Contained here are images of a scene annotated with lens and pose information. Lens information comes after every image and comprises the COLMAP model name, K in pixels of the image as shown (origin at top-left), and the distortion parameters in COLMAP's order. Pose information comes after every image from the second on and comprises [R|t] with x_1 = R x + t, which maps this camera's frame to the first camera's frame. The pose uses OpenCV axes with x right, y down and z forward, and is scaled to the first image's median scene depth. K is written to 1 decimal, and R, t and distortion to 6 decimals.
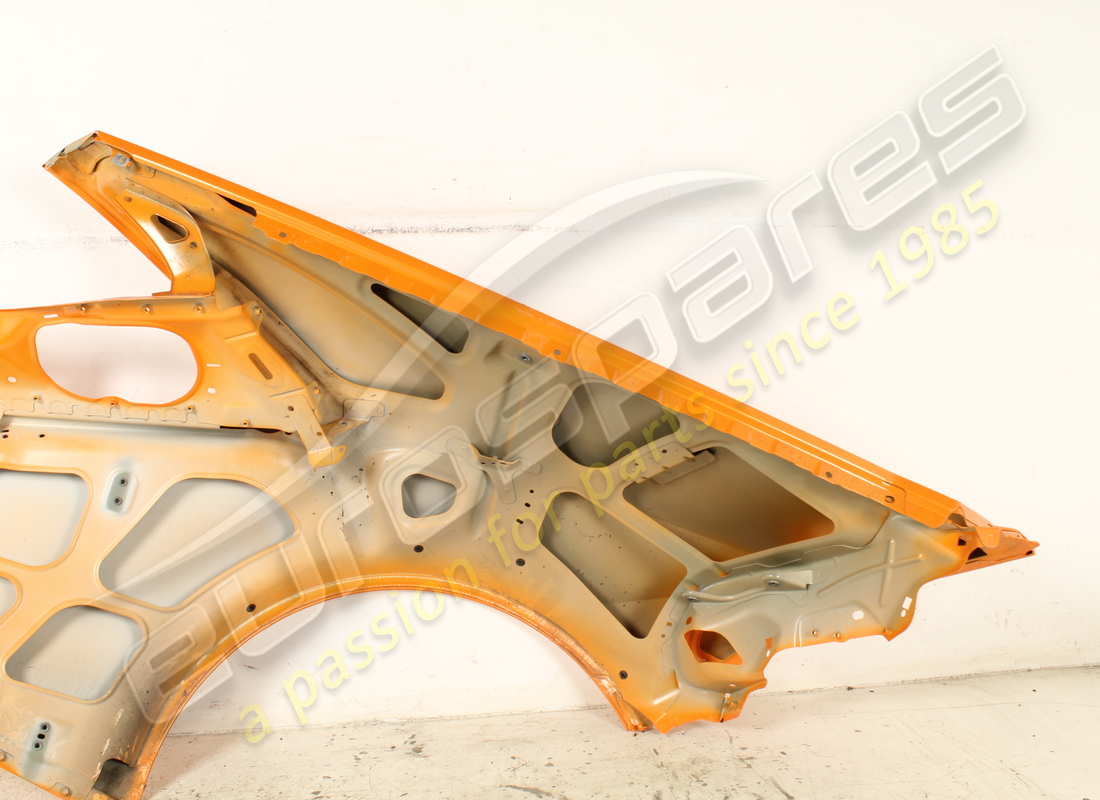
lens RADIAL K [[1091.0, 0, 546.9], [0, 1091.0, 399.9], [0, 0, 1]] dist [-0.093482, 0.000000]
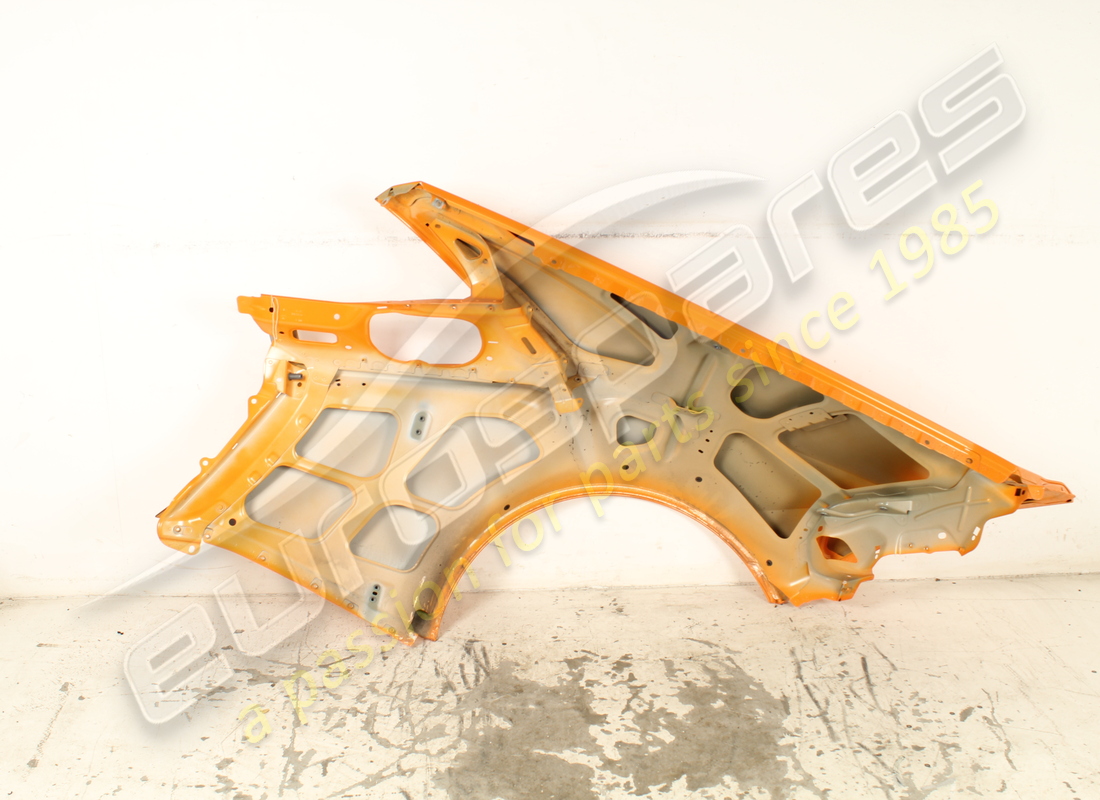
lens RADIAL K [[1222.7, 0, 554.5], [0, 1222.7, 403.4], [0, 0, 1]] dist [-0.084929, 0.000000]
pose [[0.996574, 0.040709, -0.071988, -0.107450], [-0.028315, 0.985804, 0.165495, -0.212190], [0.077704, -0.162889, 0.983580, -0.553921]]
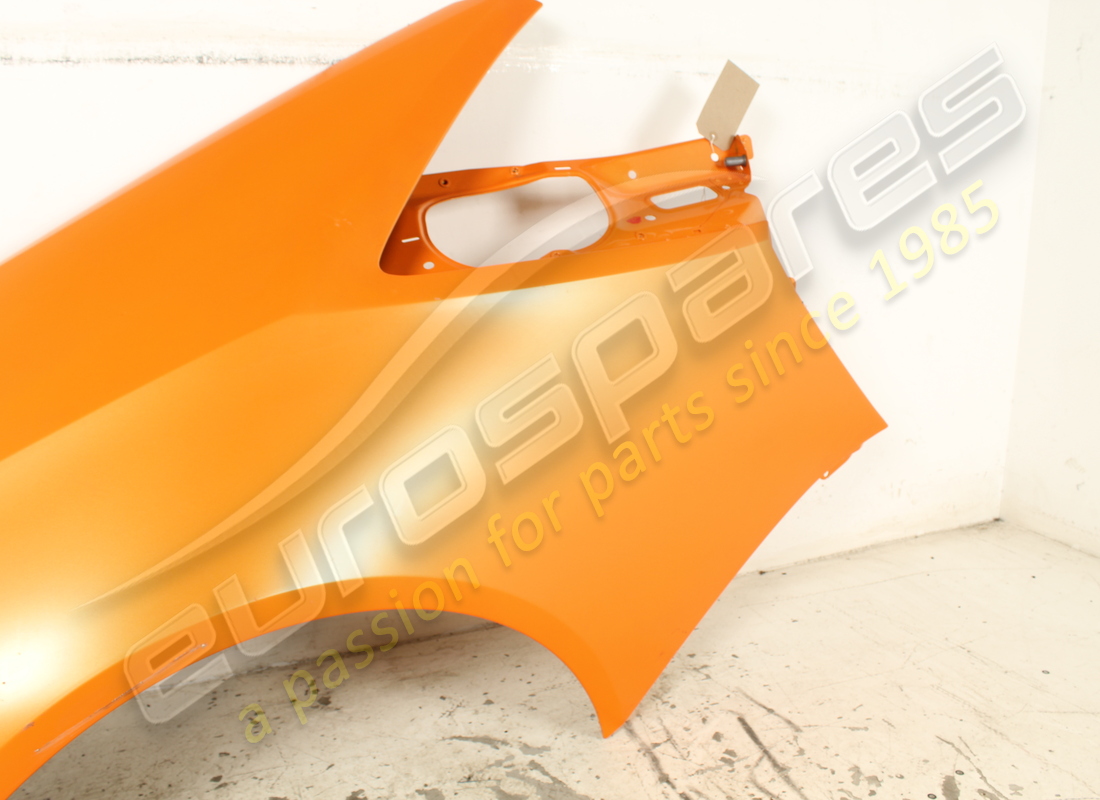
lens RADIAL K [[974.7, 0, 550.4], [0, 974.7, 392.2], [0, 0, 1]] dist [-0.136710, 0.086949]
pose [[0.961623, -0.049466, 0.269879, -0.148258], [0.018605, 0.993106, 0.115735, 0.005452], [-0.273743, -0.106273, 0.955914, 0.288190]]
